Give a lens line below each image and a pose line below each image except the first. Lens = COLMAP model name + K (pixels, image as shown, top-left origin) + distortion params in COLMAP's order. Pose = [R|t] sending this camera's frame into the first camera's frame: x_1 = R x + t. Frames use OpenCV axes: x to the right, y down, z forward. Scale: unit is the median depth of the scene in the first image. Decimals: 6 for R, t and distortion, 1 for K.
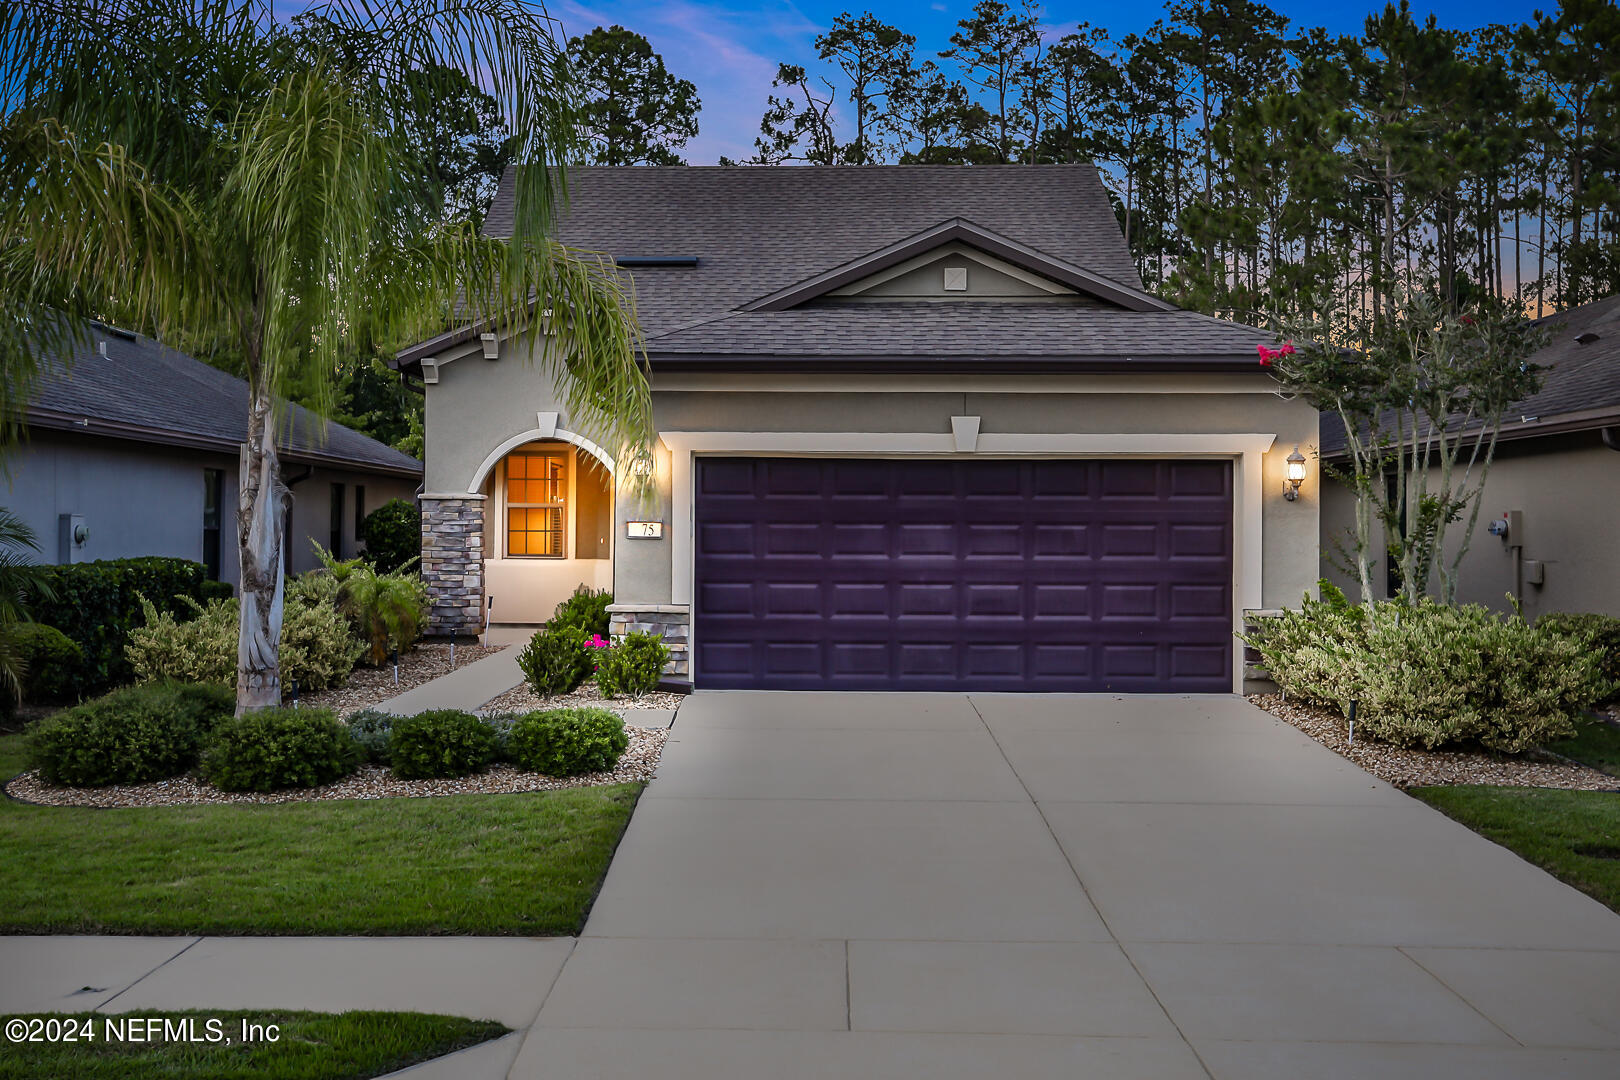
lens RADIAL K [[1845.8, 0, 810.8], [0, 1845.8, 472.9], [0, 0, 1]] dist [0.018647, 0.028593]
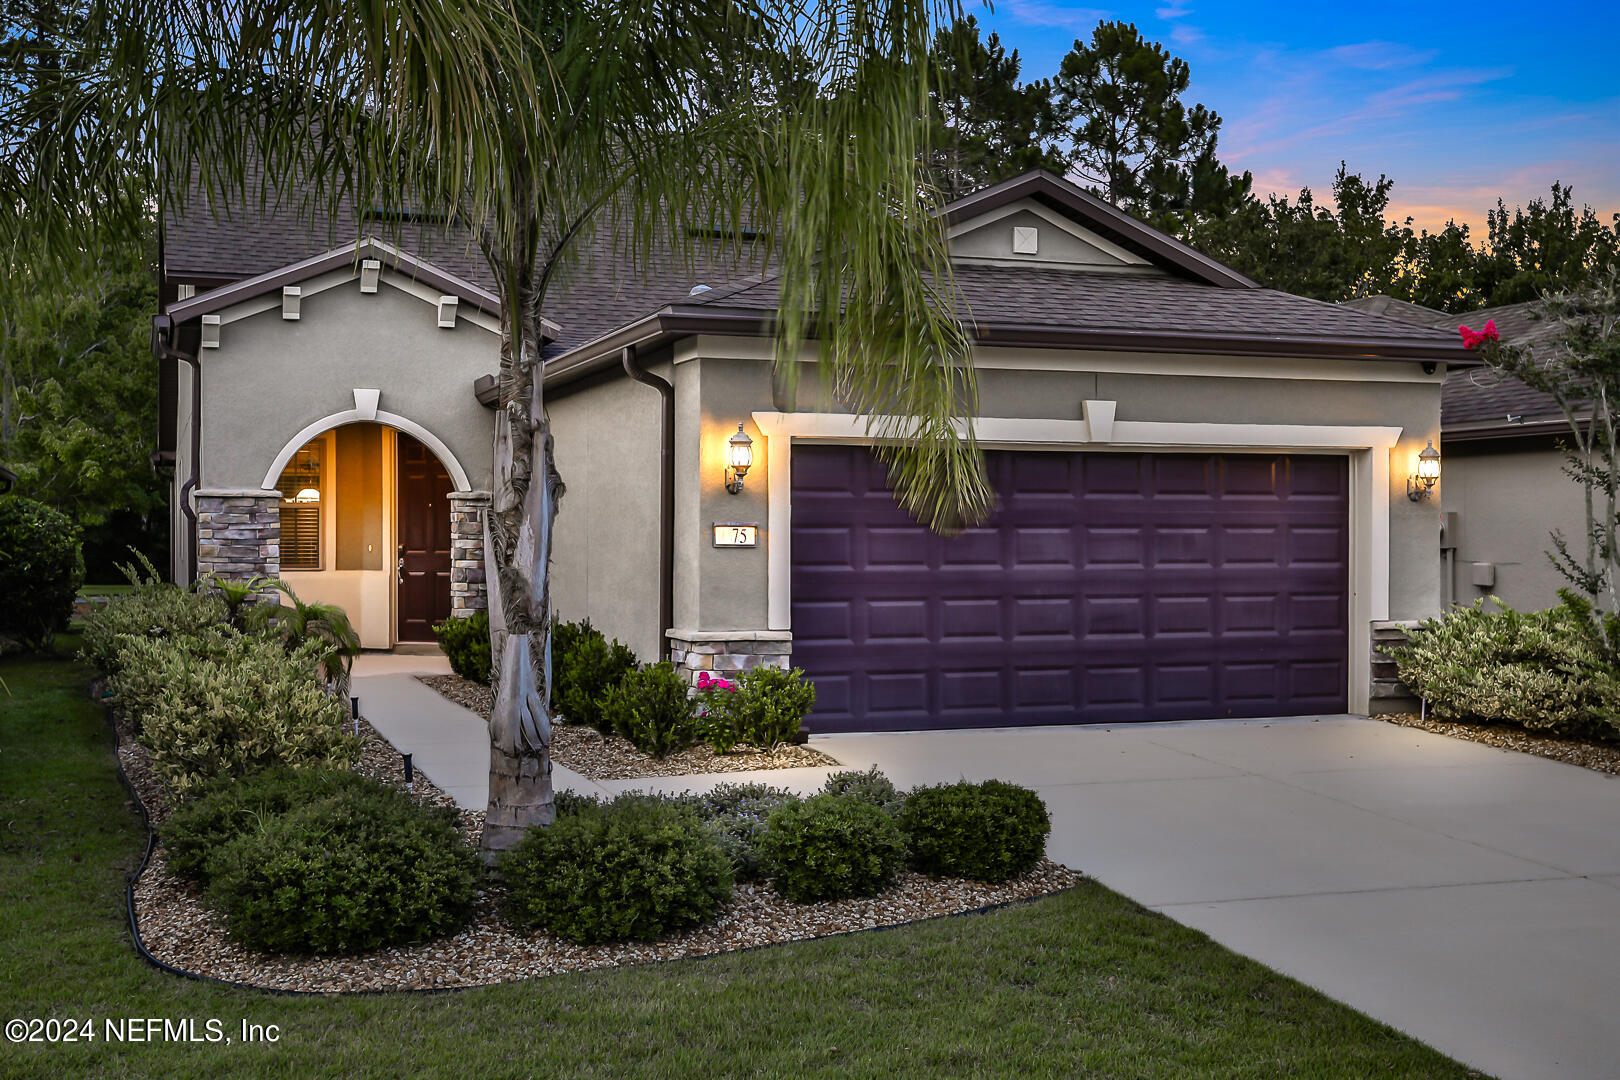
lens RADIAL K [[1811.8, 0, 866.2], [0, 1811.8, 520.0], [0, 0, 1]] dist [0.032259, 0.030876]
pose [[0.935162, -0.001291, 0.354219, -0.306140], [-0.007609, 0.999689, 0.023733, 0.005253], [-0.354140, -0.024889, 0.934861, 0.255142]]
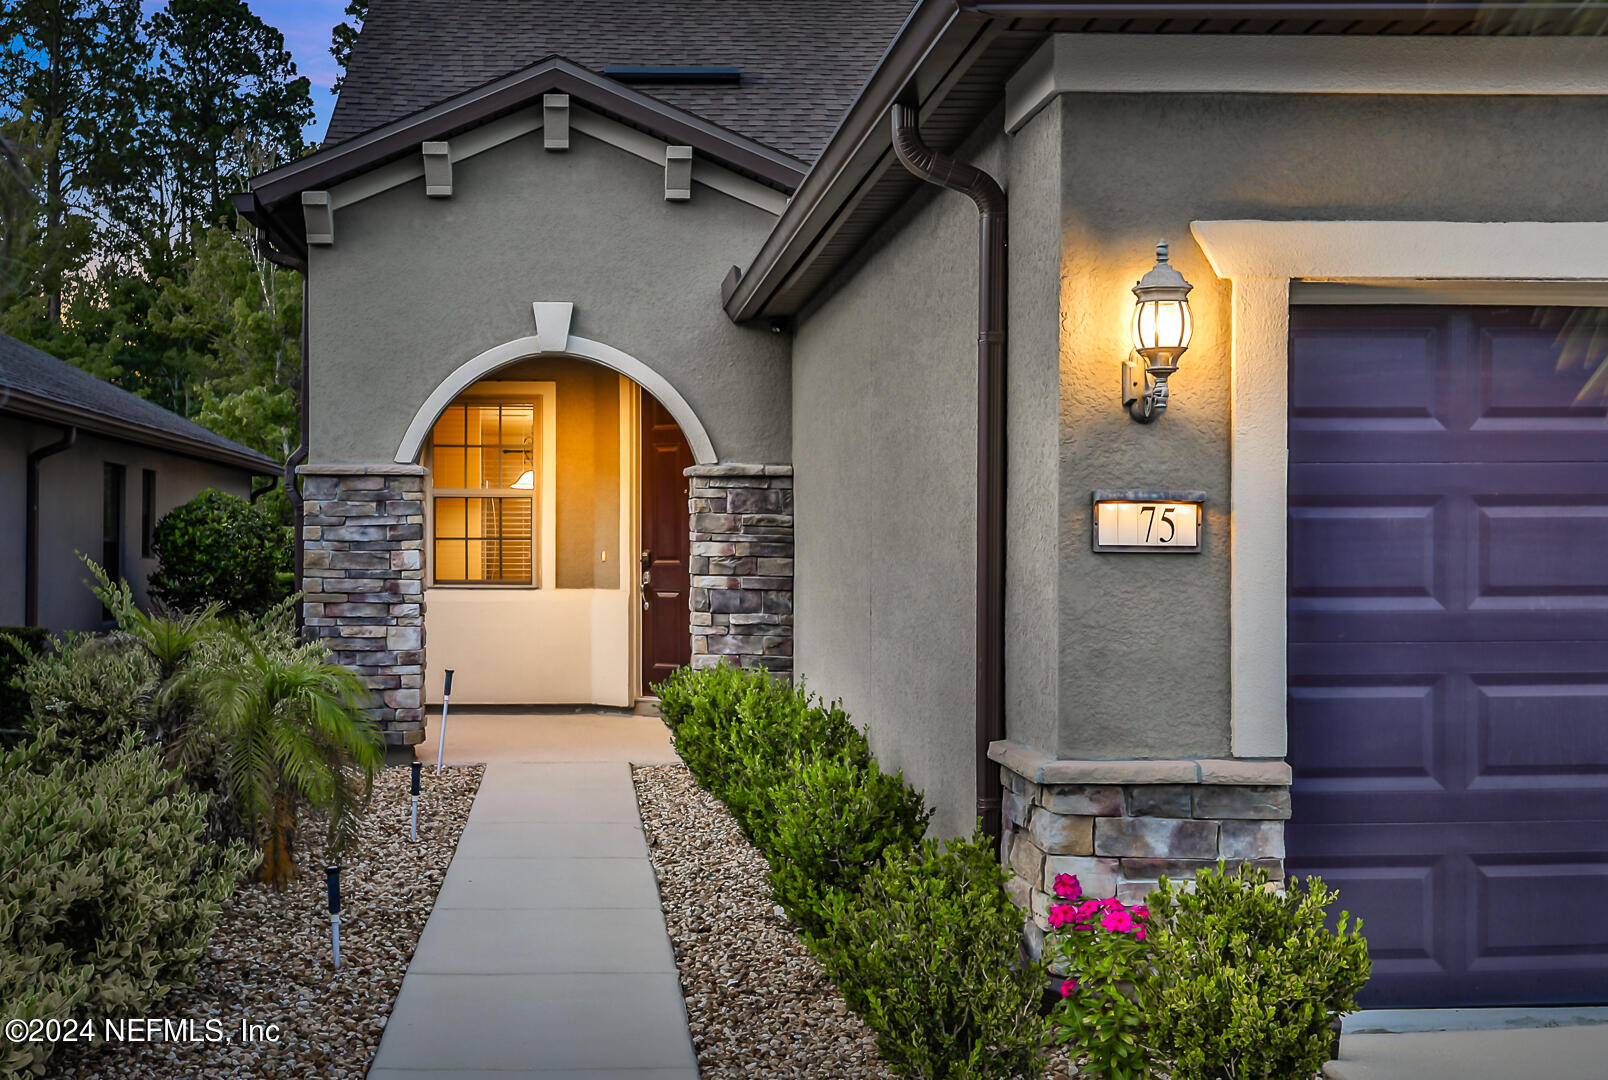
lens RADIAL K [[1909.3, 0, 798.3], [0, 1909.3, 520.8], [0, 0, 1]] dist [-0.106676, 0.023590]
pose [[0.994370, -0.004800, 0.105853, -0.183368], [0.002591, 0.999776, 0.020991, 0.022639], [-0.105930, -0.020598, 0.994160, 0.664171]]
